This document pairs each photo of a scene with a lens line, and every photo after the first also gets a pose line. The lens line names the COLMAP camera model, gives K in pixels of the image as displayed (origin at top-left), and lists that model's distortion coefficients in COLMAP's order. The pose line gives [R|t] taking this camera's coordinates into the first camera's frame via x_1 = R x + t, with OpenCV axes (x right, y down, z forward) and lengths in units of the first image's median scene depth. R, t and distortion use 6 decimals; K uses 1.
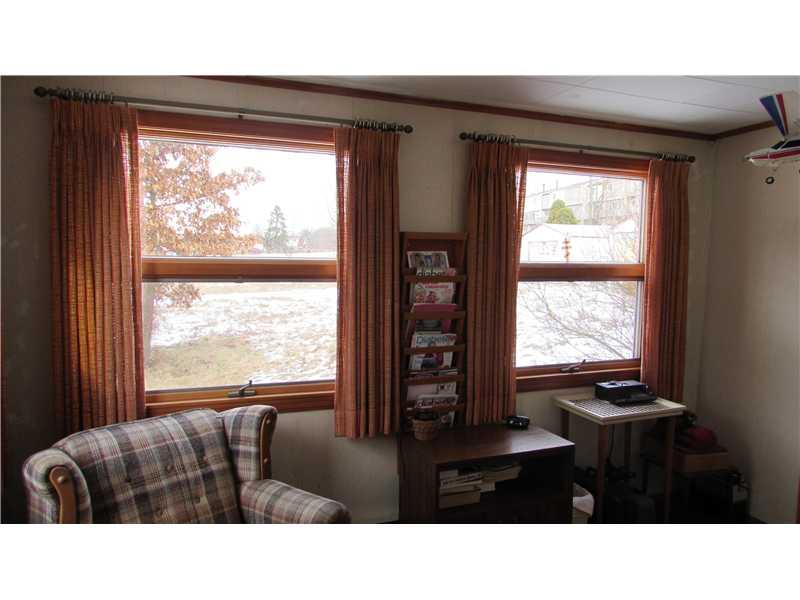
lens RADIAL K [[565.9, 0, 401.6], [0, 565.9, 295.1], [0, 0, 1]] dist [-0.038829, 0.010934]
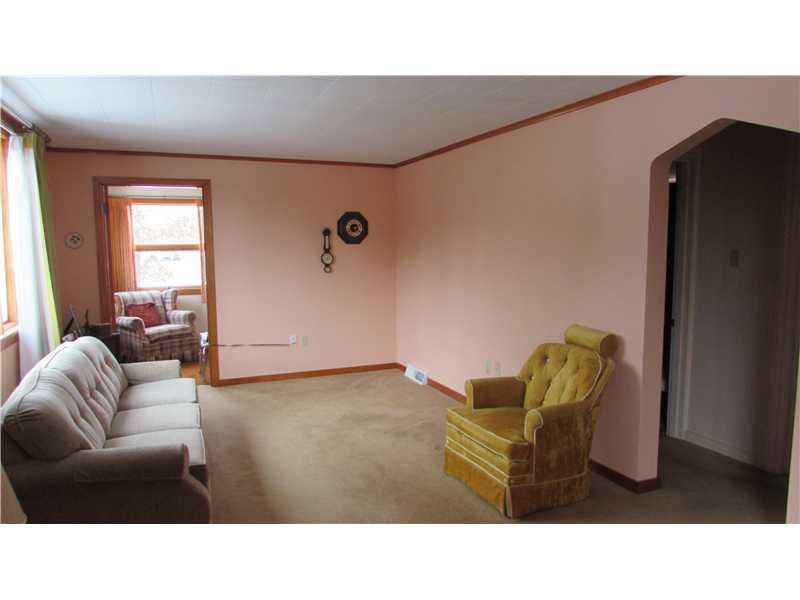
lens RADIAL K [[565.9, 0, 401.3], [0, 565.9, 303.9], [0, 0, 1]] dist [-0.038829, 0.010934]
pose [[0.999197, -0.033278, 0.022295, 1.017428], [0.033130, 0.999427, 0.006974, 0.312512], [-0.022514, -0.006230, 0.999727, -2.336229]]
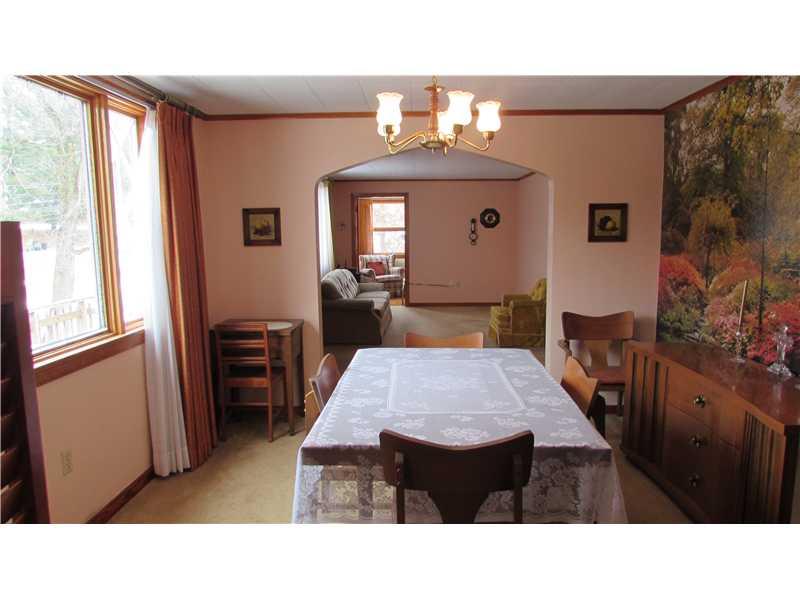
lens RADIAL K [[565.9, 0, 396.3], [0, 565.9, 303.8], [0, 0, 1]] dist [-0.038829, 0.010934]
pose [[0.918665, 0.026212, -0.394167, 1.965409], [-0.013495, 0.999296, 0.035001, 0.492693], [0.394807, -0.026835, 0.918372, -4.061345]]
